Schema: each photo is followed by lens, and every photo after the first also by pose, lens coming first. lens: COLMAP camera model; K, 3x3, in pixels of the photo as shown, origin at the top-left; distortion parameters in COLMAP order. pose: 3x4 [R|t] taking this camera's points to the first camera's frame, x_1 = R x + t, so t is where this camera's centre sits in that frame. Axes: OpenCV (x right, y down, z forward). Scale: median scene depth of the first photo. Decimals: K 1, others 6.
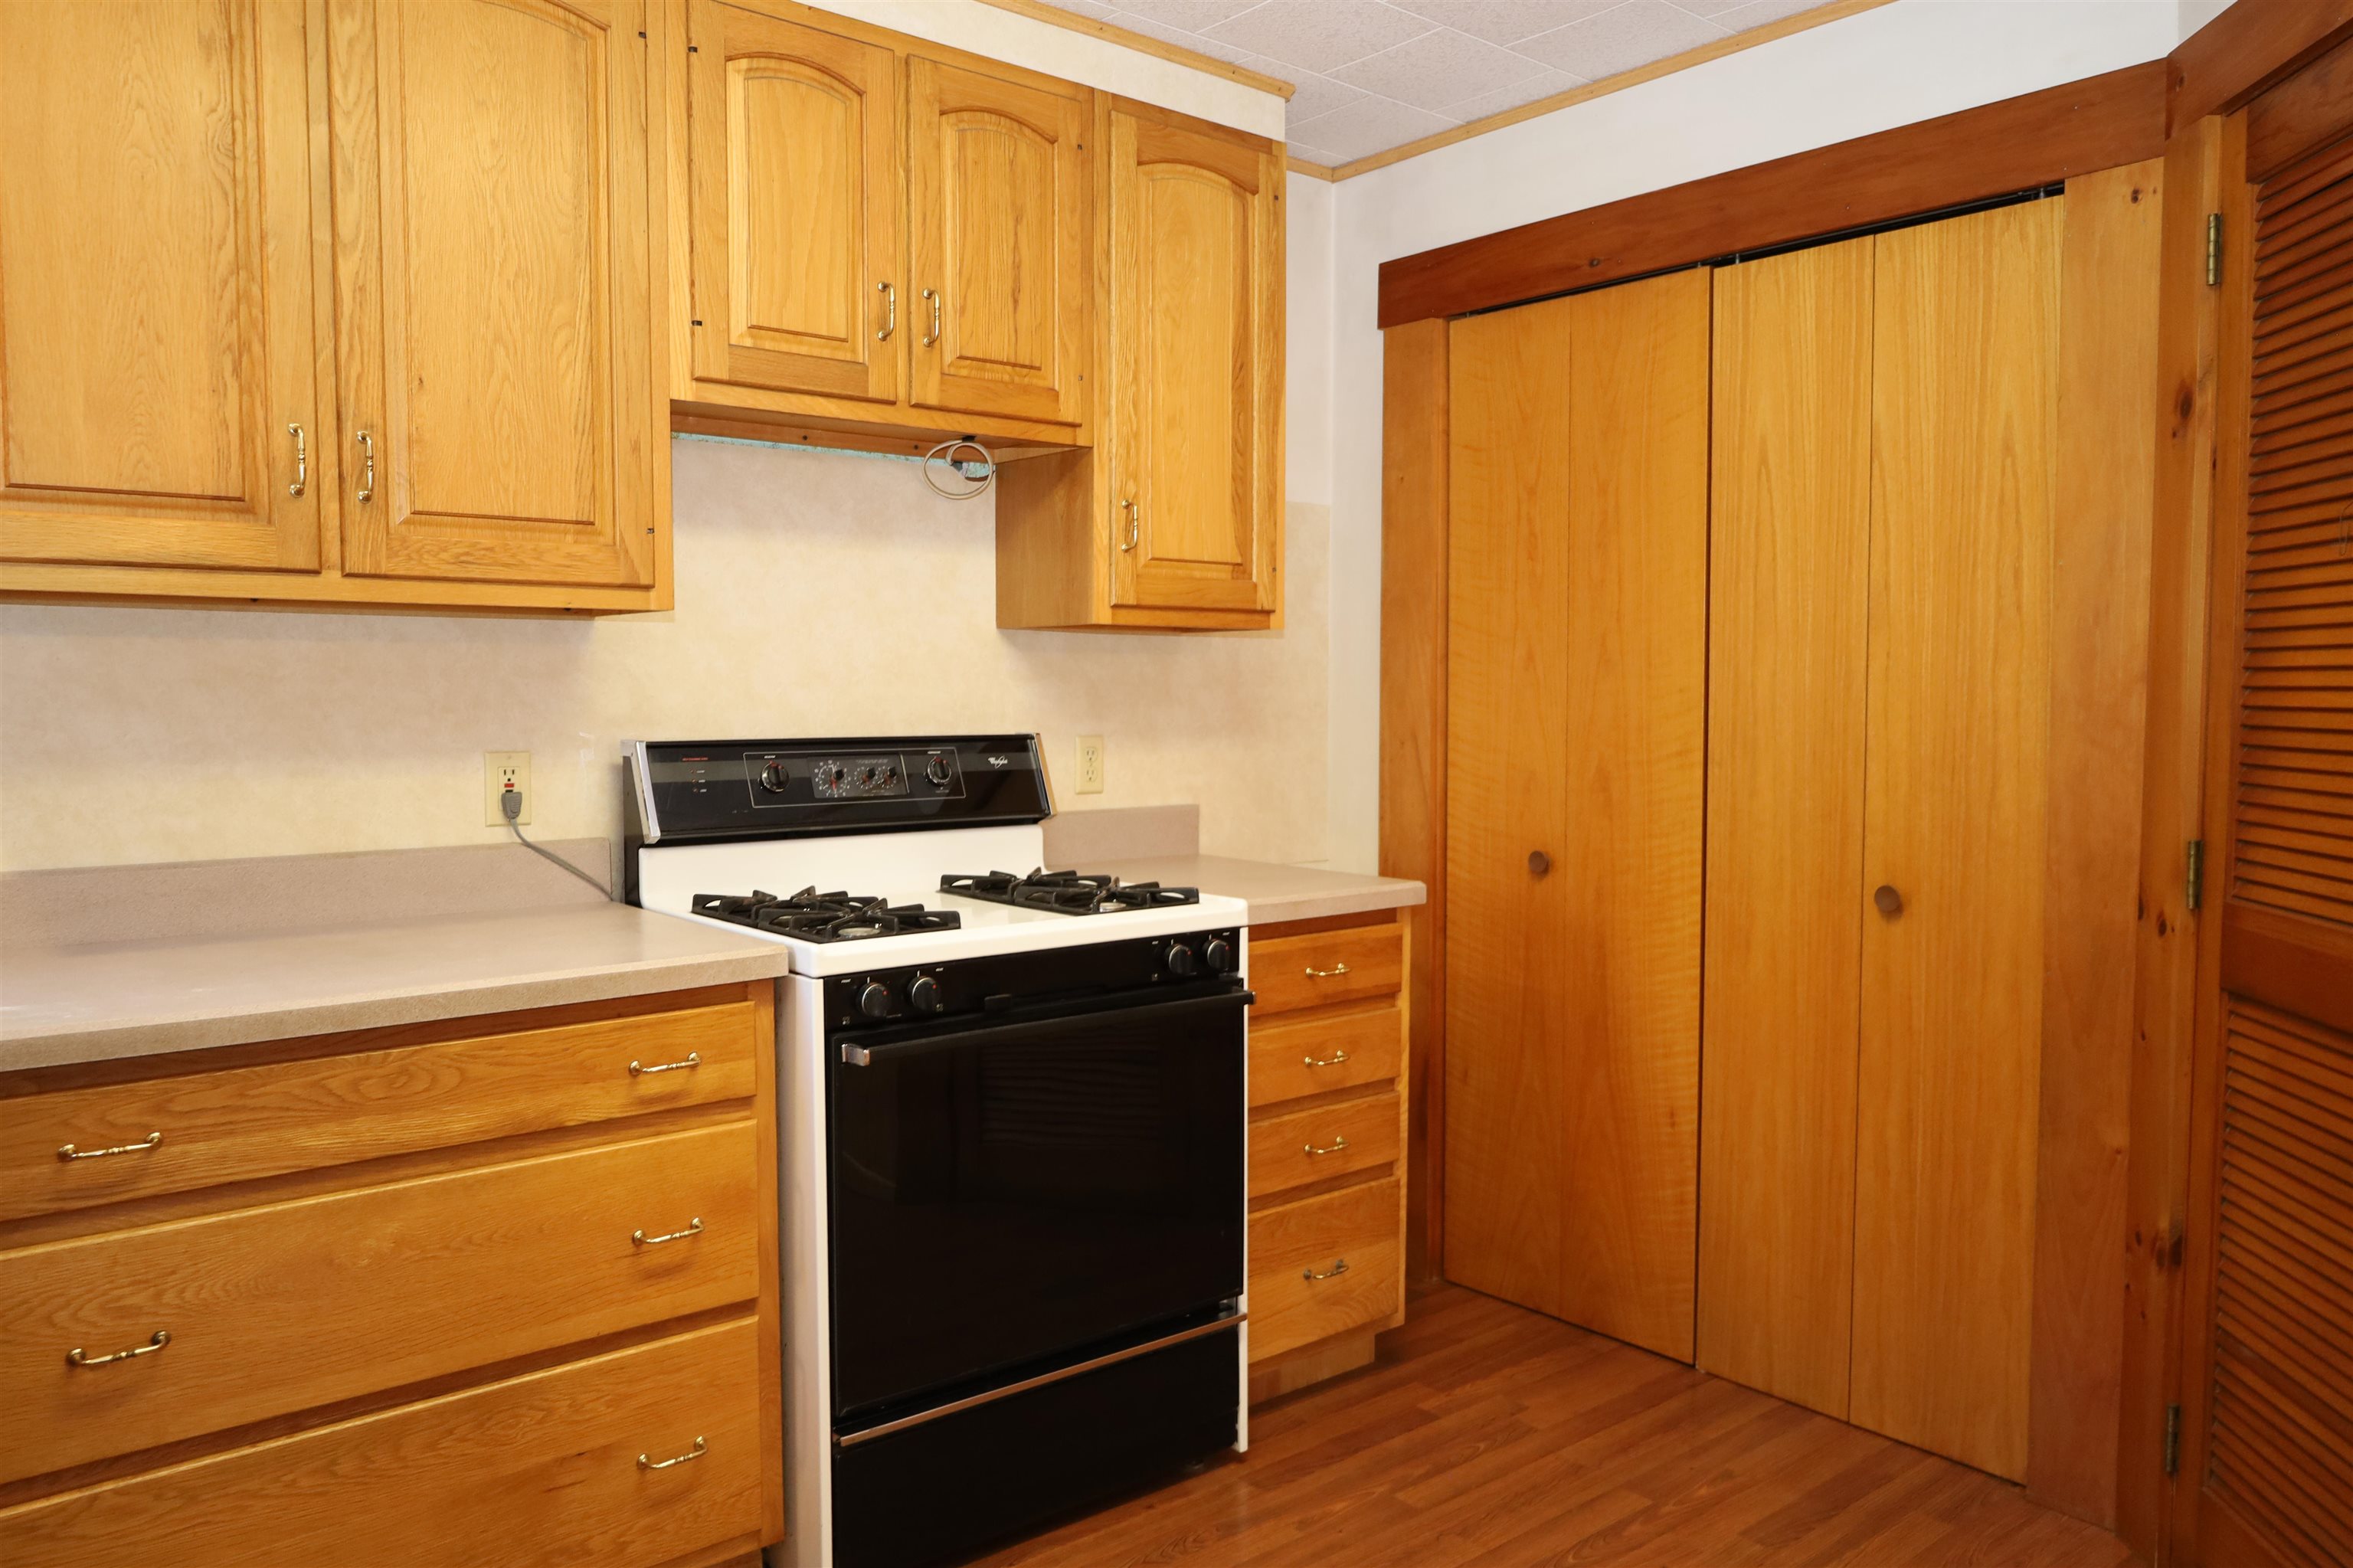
lens RADIAL K [[1664.6, 0, 1176.5], [0, 1664.6, 784.0], [0, 0, 1]] dist [-0.015610, 0.003167]
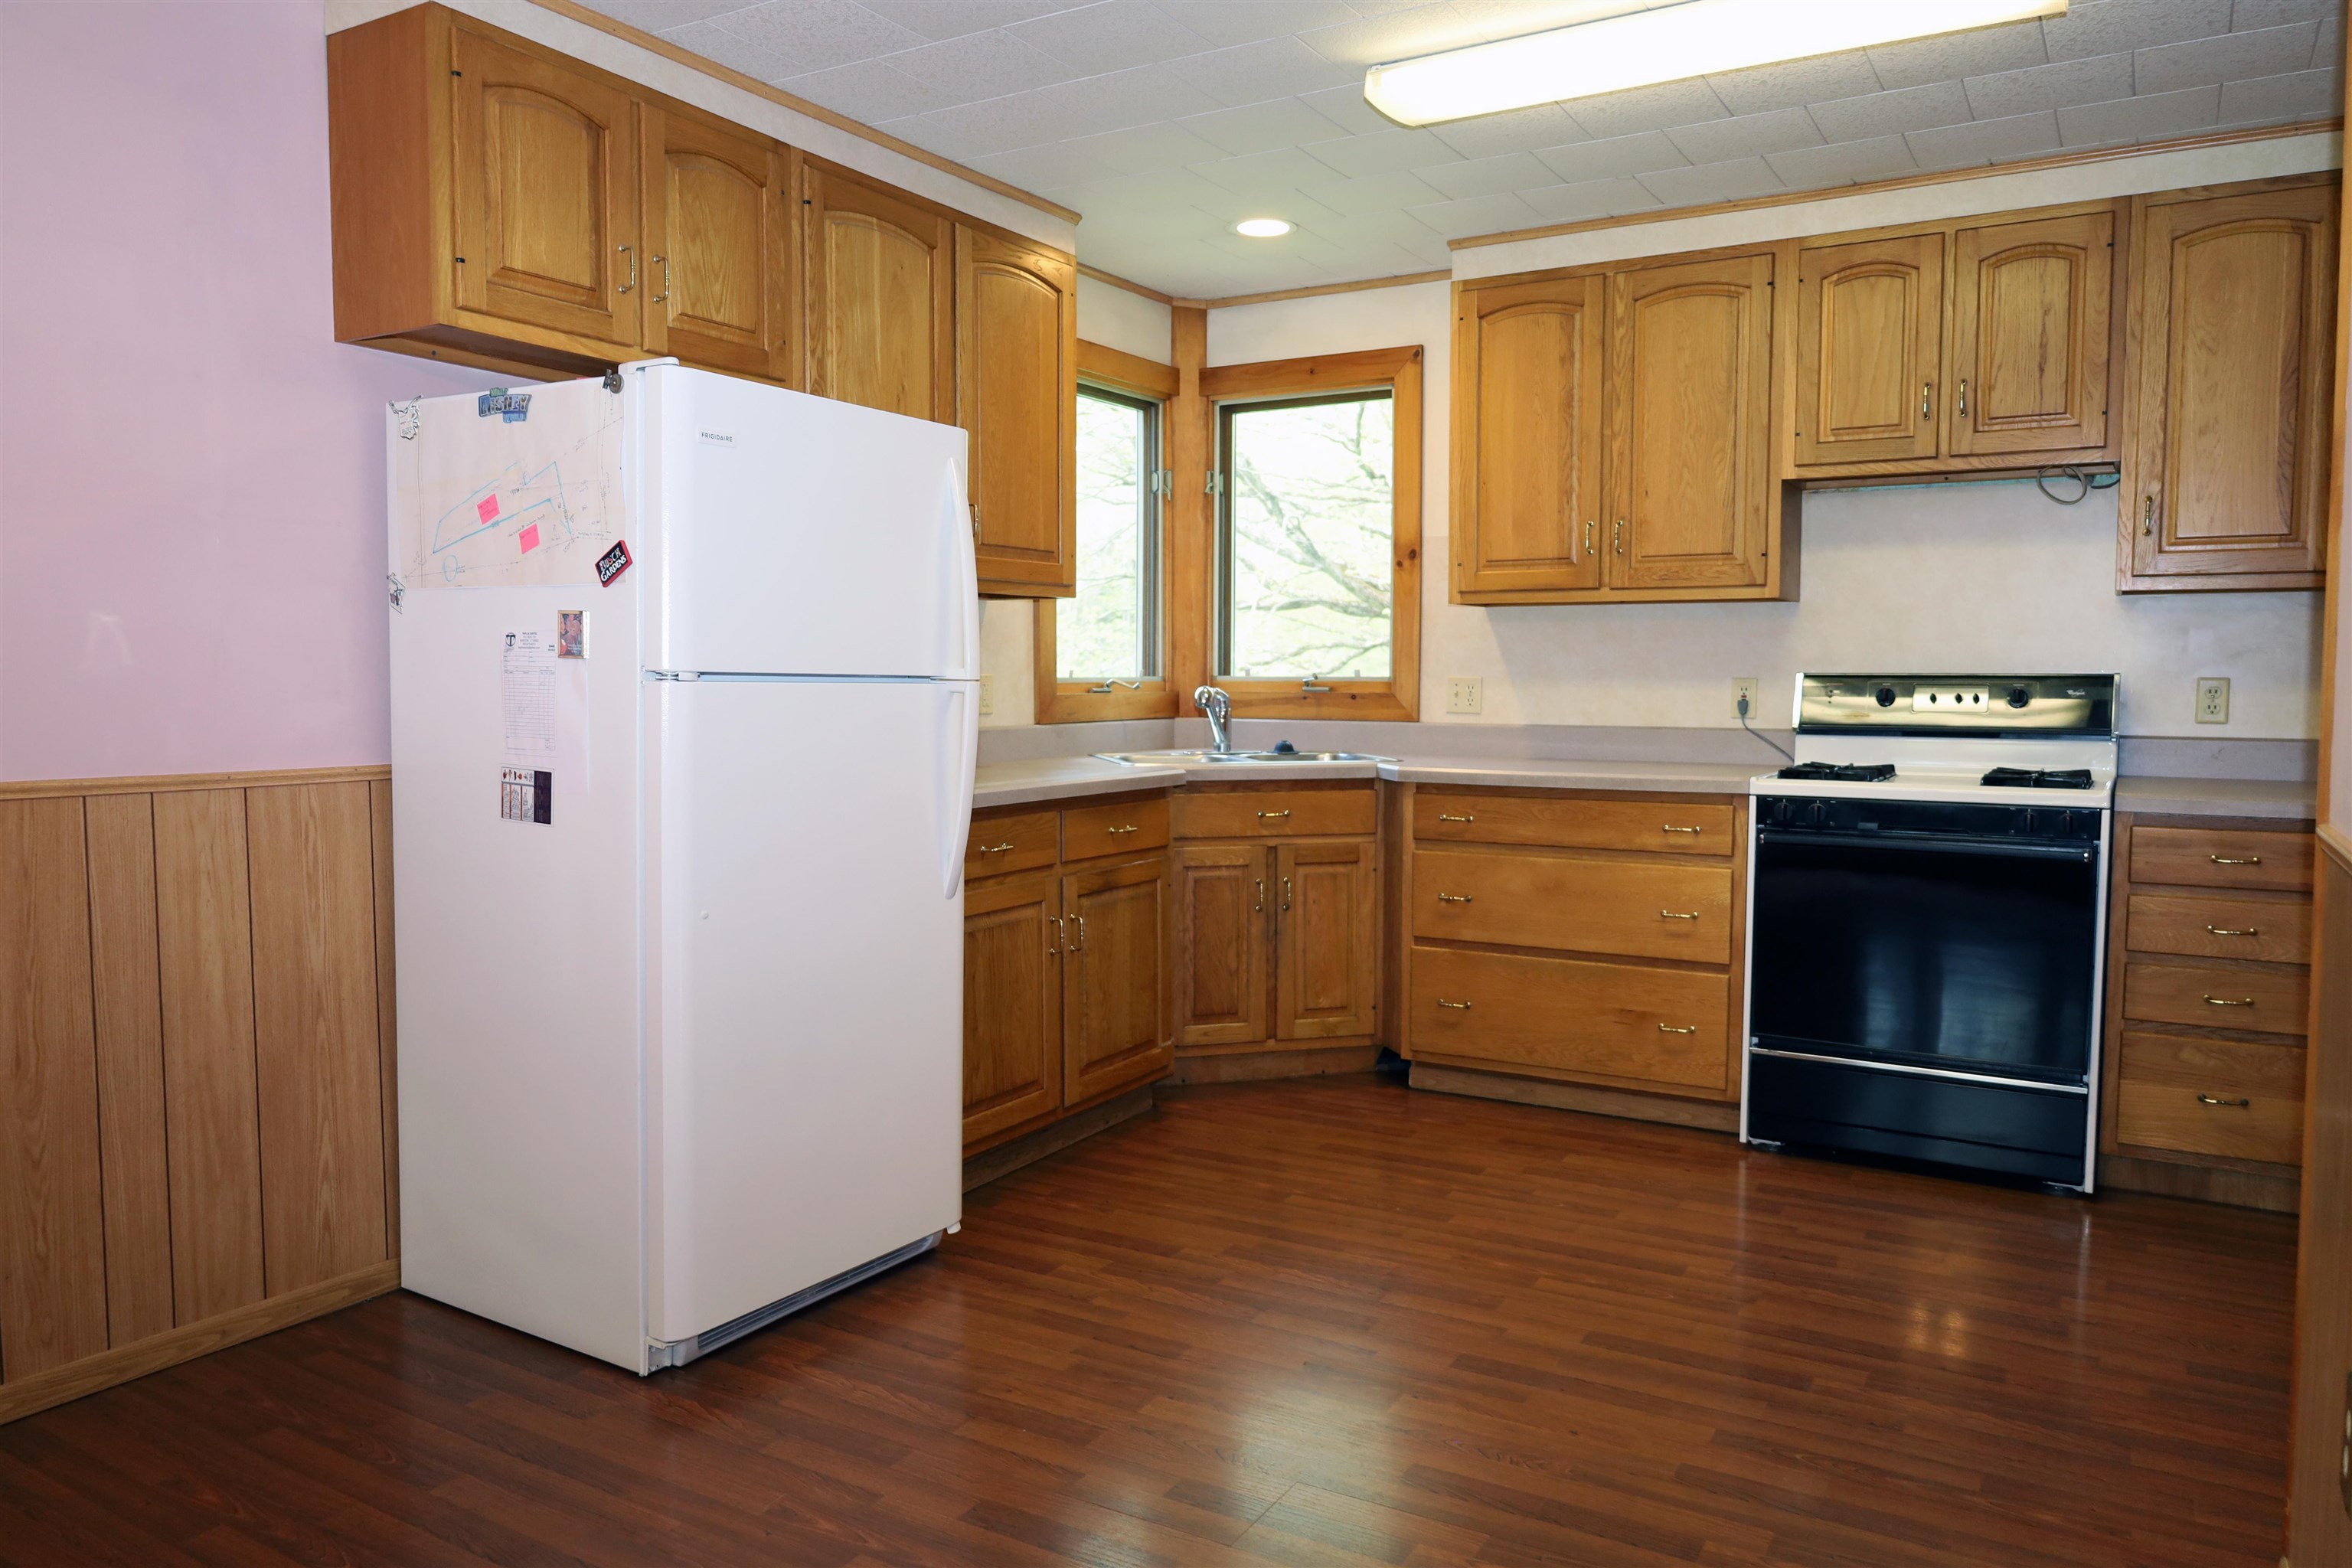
lens RADIAL K [[1609.1, 0, 1176.0], [0, 1609.1, 784.0], [0, 0, 1]] dist [-0.013983, 0.000152]
pose [[0.323104, 0.067649, -0.943942, 1.071507], [-0.055322, 0.997086, 0.052522, 0.038603], [0.944745, 0.035250, 0.325905, -0.161640]]
